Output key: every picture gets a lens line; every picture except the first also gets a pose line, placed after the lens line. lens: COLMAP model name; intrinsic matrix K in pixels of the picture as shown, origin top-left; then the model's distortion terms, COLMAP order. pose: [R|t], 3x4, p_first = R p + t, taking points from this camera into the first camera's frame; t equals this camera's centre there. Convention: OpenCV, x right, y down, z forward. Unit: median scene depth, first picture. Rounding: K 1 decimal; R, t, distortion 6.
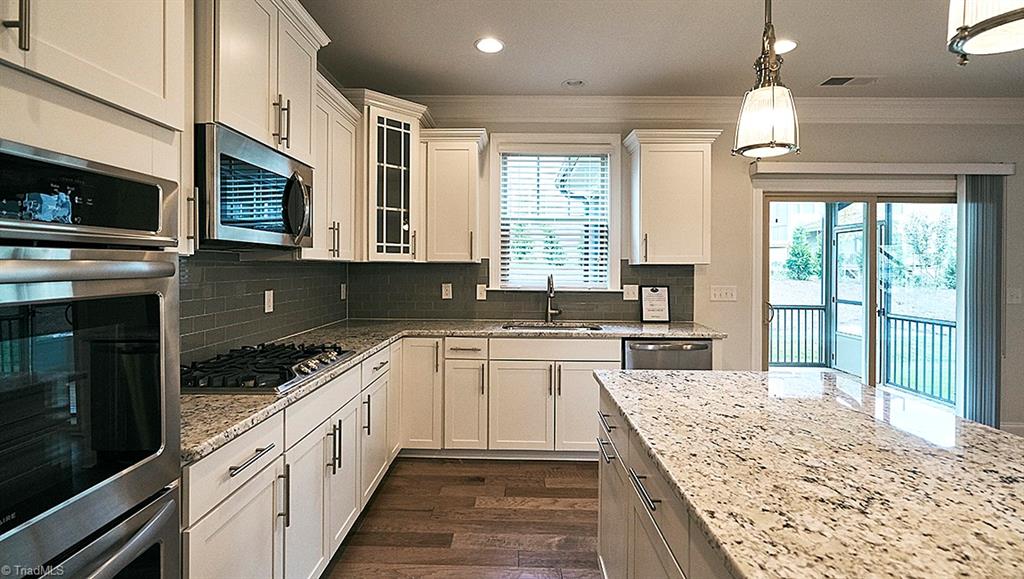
lens RADIAL K [[451.8, 0, 509.9], [0, 451.8, 268.7], [0, 0, 1]] dist [-0.000994, -0.000015]
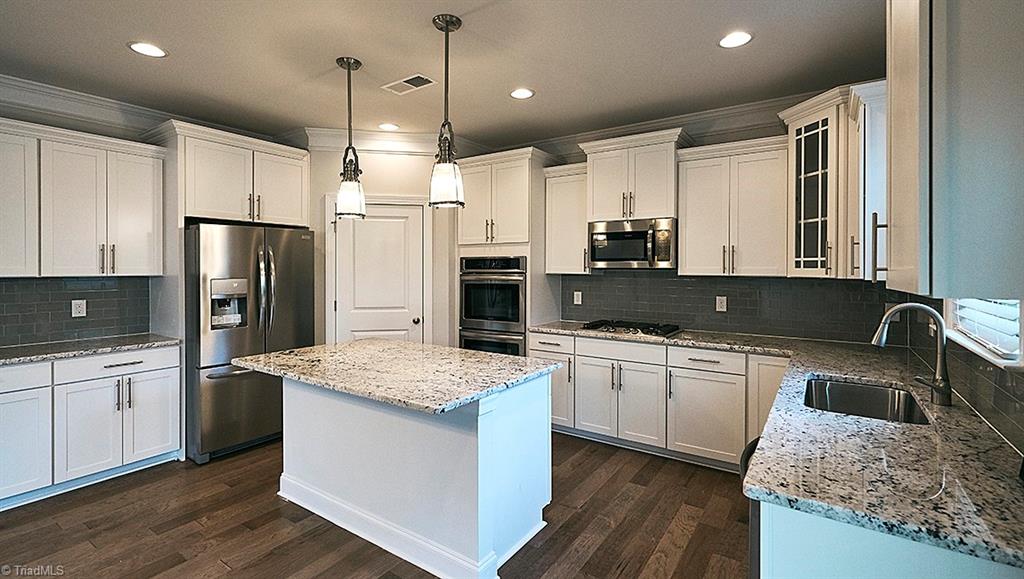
lens RADIAL K [[460.4, 0, 510.1], [0, 460.4, 273.6], [0, 0, 1]] dist [0.000056, 0.000056]
pose [[-0.552625, 0.002305, -0.833427, 0.880331], [-0.010859, 0.999891, 0.009965, -0.026453], [0.833359, 0.014557, -0.552540, 1.027992]]
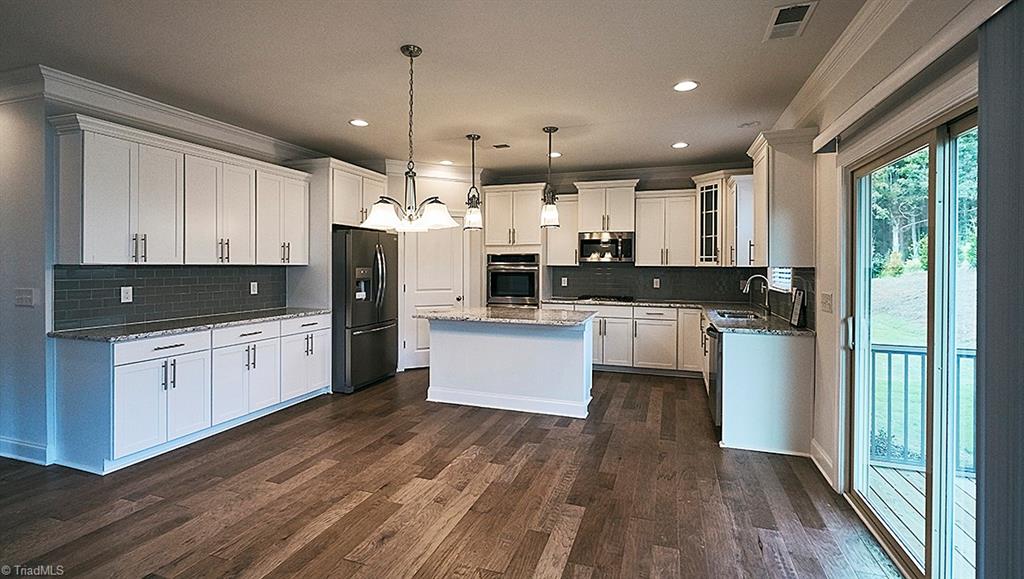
lens RADIAL K [[472.4, 0, 508.0], [0, 472.4, 269.5], [0, 0, 1]] dist [0.001472, 0.000080]
pose [[-0.313160, -0.001060, -0.949700, 1.754944], [-0.013217, 0.999907, 0.003243, 0.000352], [0.949608, 0.013567, -0.313145, 0.852453]]
